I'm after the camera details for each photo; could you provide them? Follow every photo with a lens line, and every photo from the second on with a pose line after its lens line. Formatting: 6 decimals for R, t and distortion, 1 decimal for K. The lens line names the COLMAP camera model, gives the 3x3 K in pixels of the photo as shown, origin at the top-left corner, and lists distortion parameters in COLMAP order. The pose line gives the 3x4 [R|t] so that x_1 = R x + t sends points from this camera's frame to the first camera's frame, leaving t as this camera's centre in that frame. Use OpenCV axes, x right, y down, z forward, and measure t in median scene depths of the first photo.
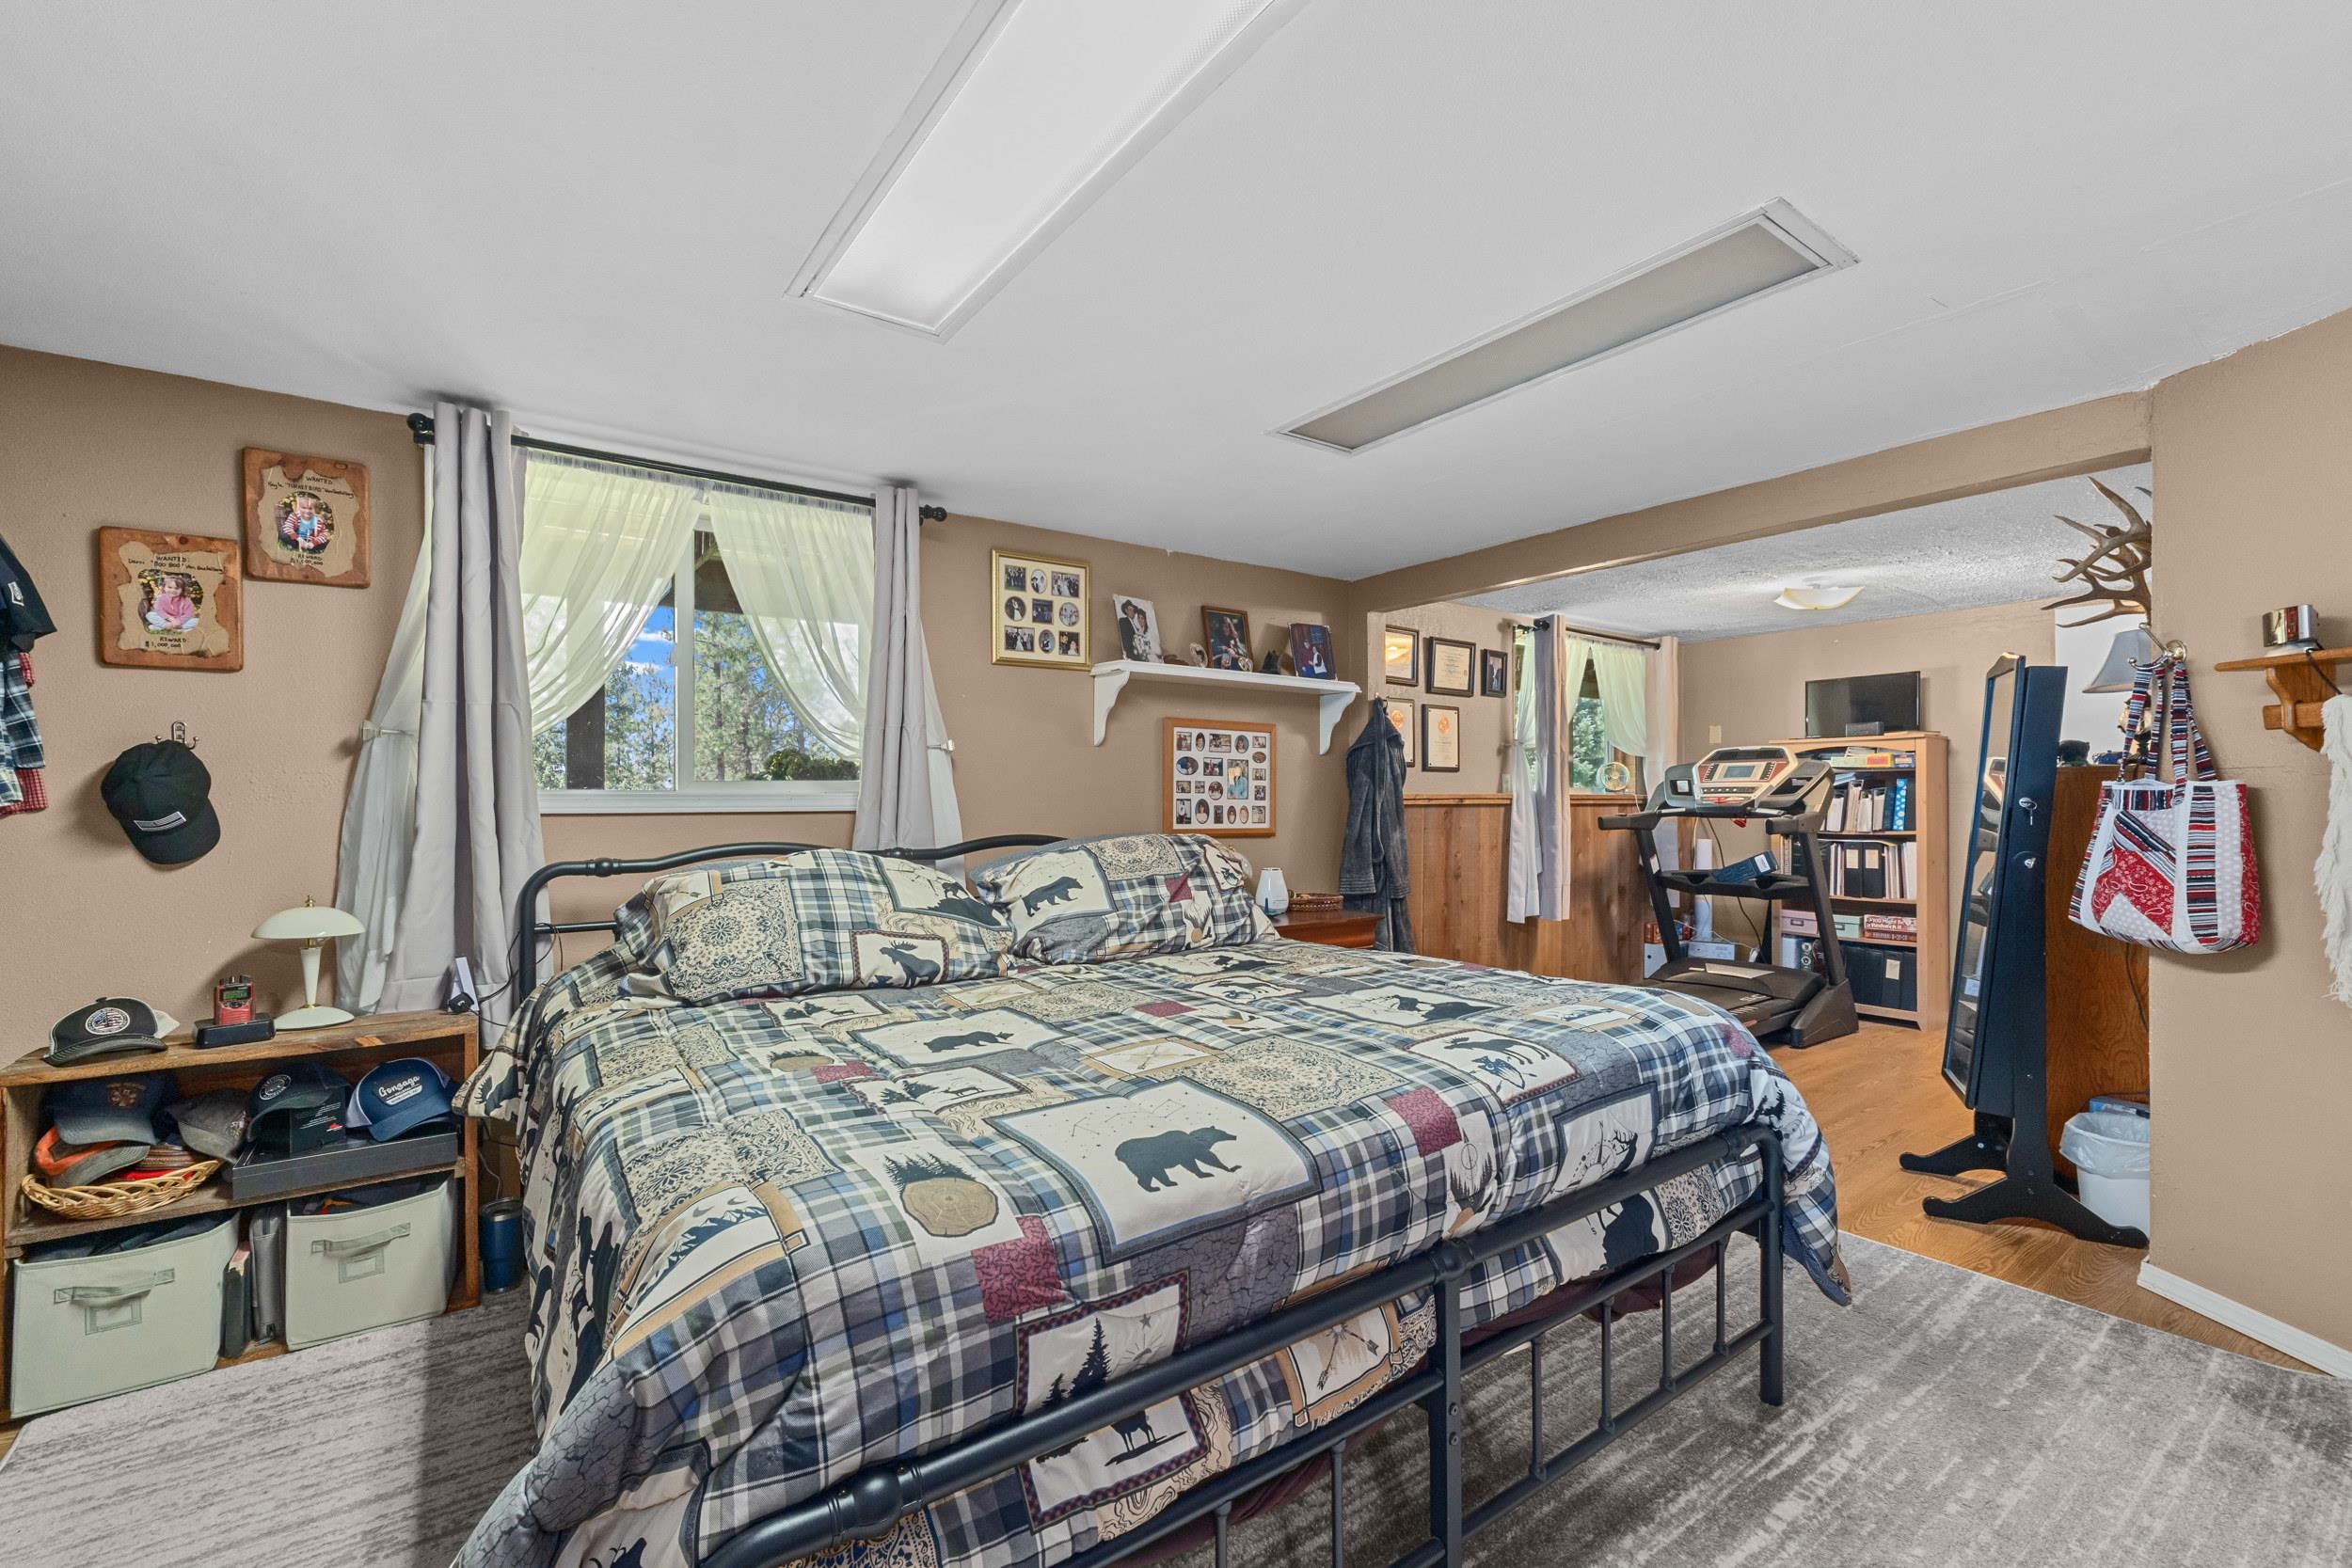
lens RADIAL K [[988.7, 0, 1174.4], [0, 988.7, 799.4], [0, 0, 1]] dist [-0.008968, -0.000559]
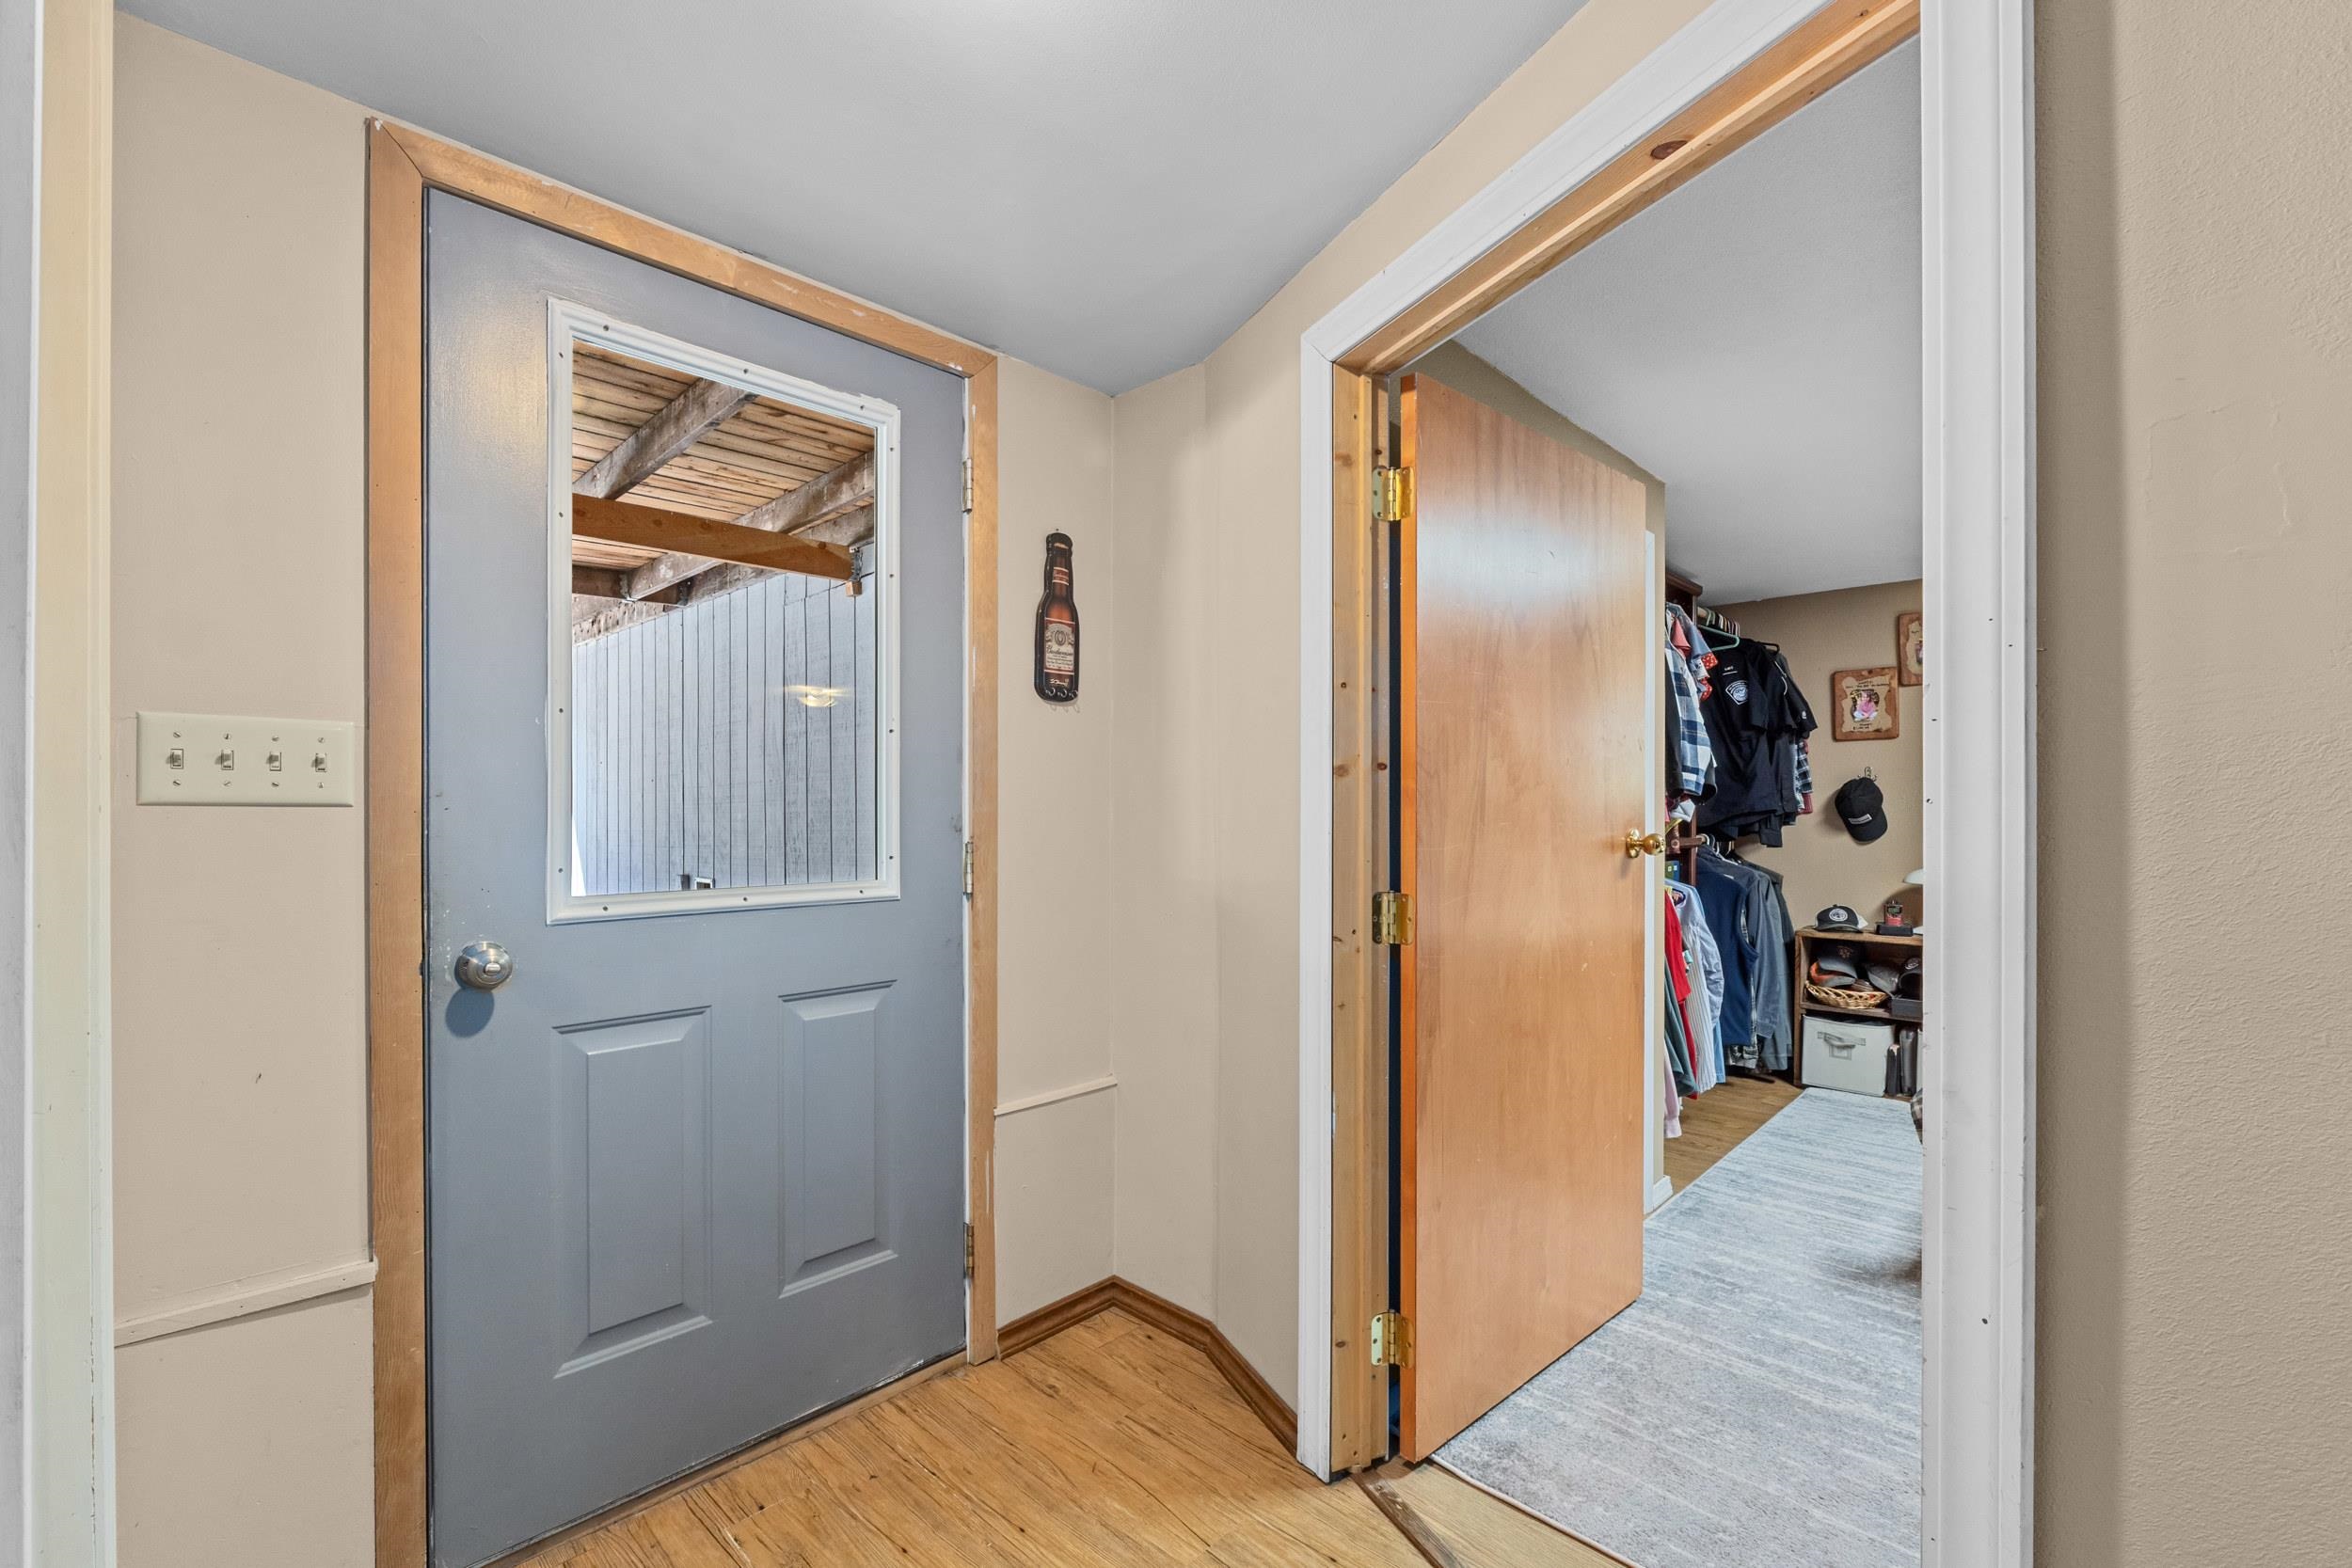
lens RADIAL K [[988.7, 0, 1172.0], [0, 988.7, 800.3], [0, 0, 1]] dist [-0.008968, -0.000559]
pose [[0.168428, -0.003215, -0.985709, 0.317838], [-0.004725, 0.999981, -0.004069, -0.000361], [0.985703, 0.005343, 0.168409, -0.325386]]
